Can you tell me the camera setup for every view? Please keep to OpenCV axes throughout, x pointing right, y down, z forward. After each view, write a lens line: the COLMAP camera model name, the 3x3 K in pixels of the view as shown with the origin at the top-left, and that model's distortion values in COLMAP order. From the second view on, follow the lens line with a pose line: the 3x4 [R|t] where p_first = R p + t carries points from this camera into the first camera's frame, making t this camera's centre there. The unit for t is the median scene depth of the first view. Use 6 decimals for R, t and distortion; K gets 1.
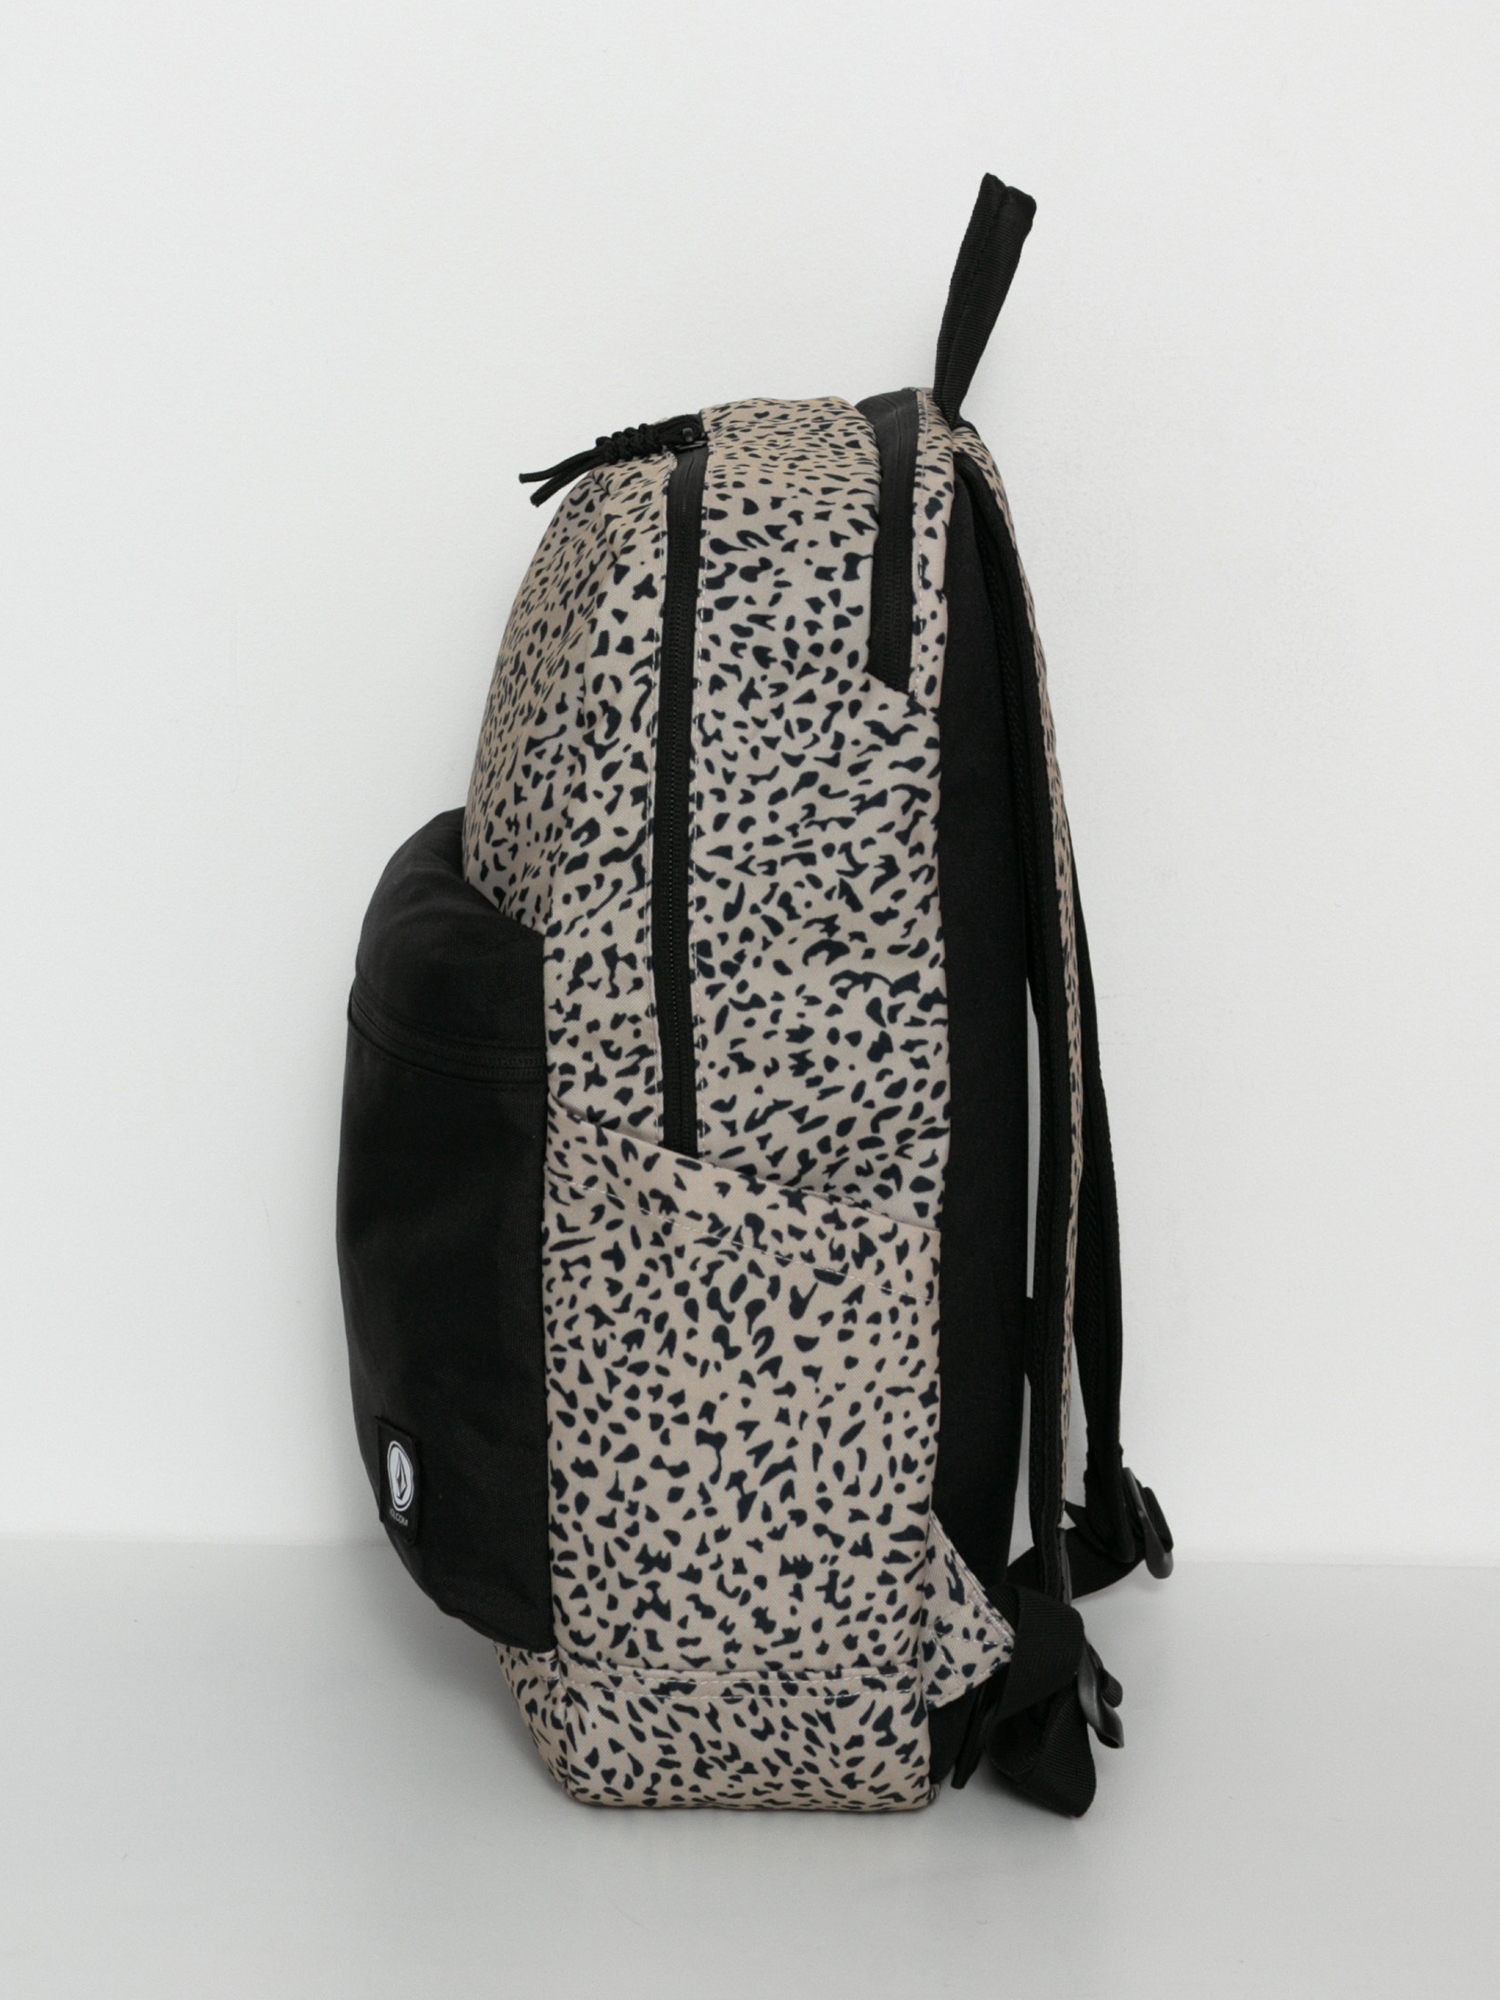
lens RADIAL K [[2935.1, 0, 750.0], [0, 2935.1, 1000.0], [0, 0, 1]] dist [-0.041393, -0.016897]
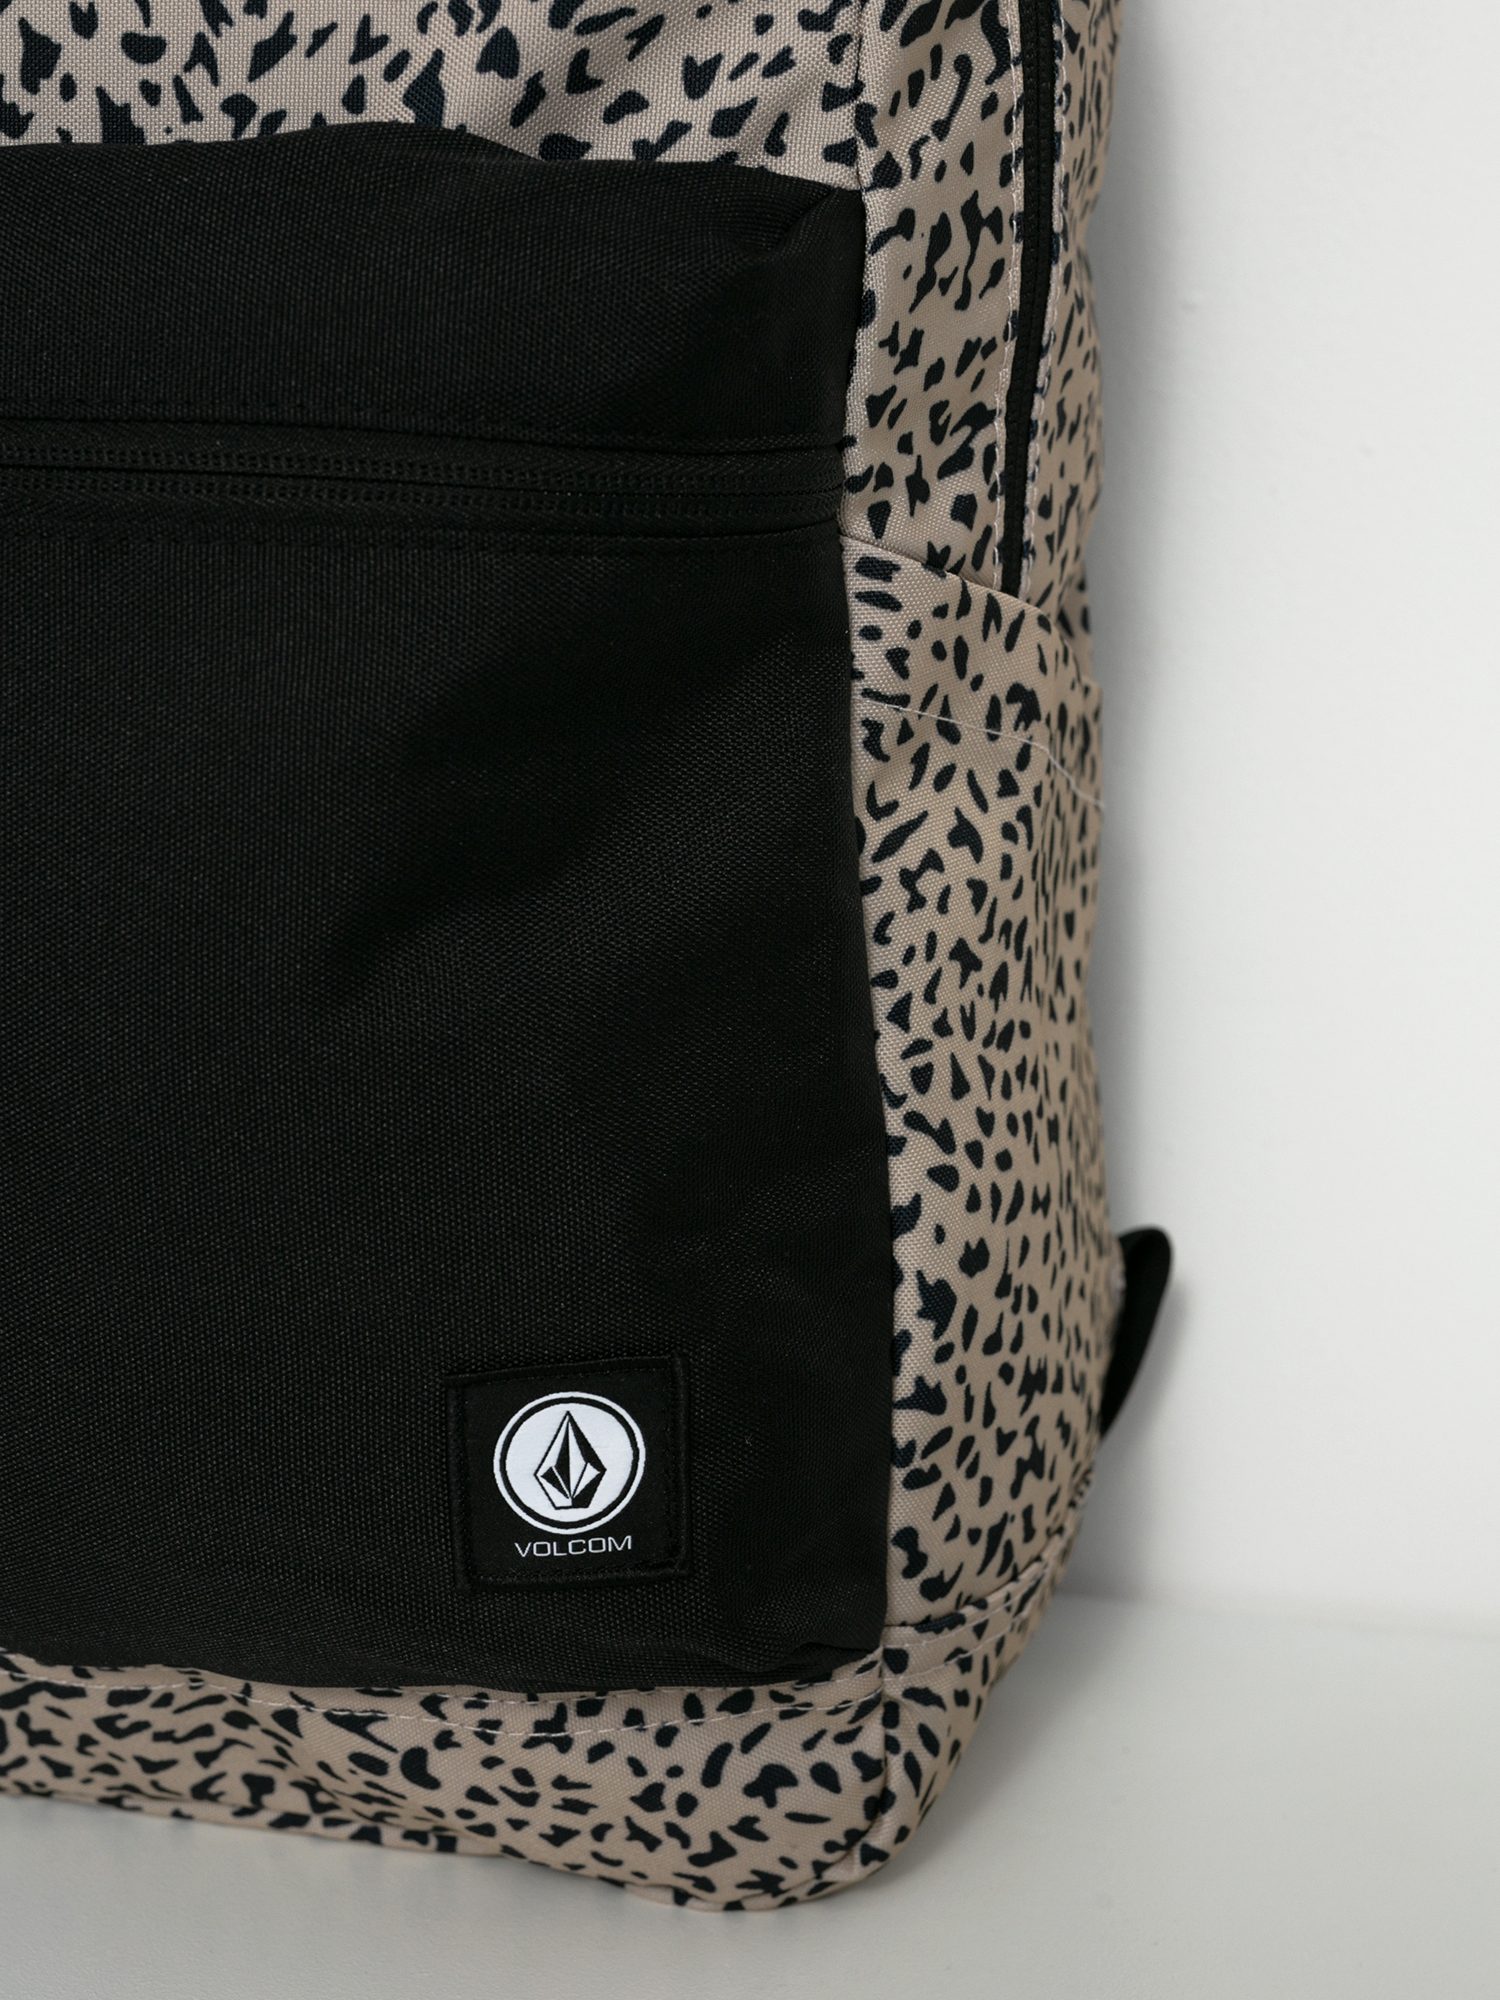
lens RADIAL K [[2935.1, 0, 750.0], [0, 2935.1, 1000.0], [0, 0, 1]] dist [-0.041393, -0.016897]
pose [[0.491814, -0.269804, 0.827843, -0.493905], [0.193698, 0.960856, 0.198081, 0.006443], [-0.848882, 0.062933, 0.524823, 0.765342]]
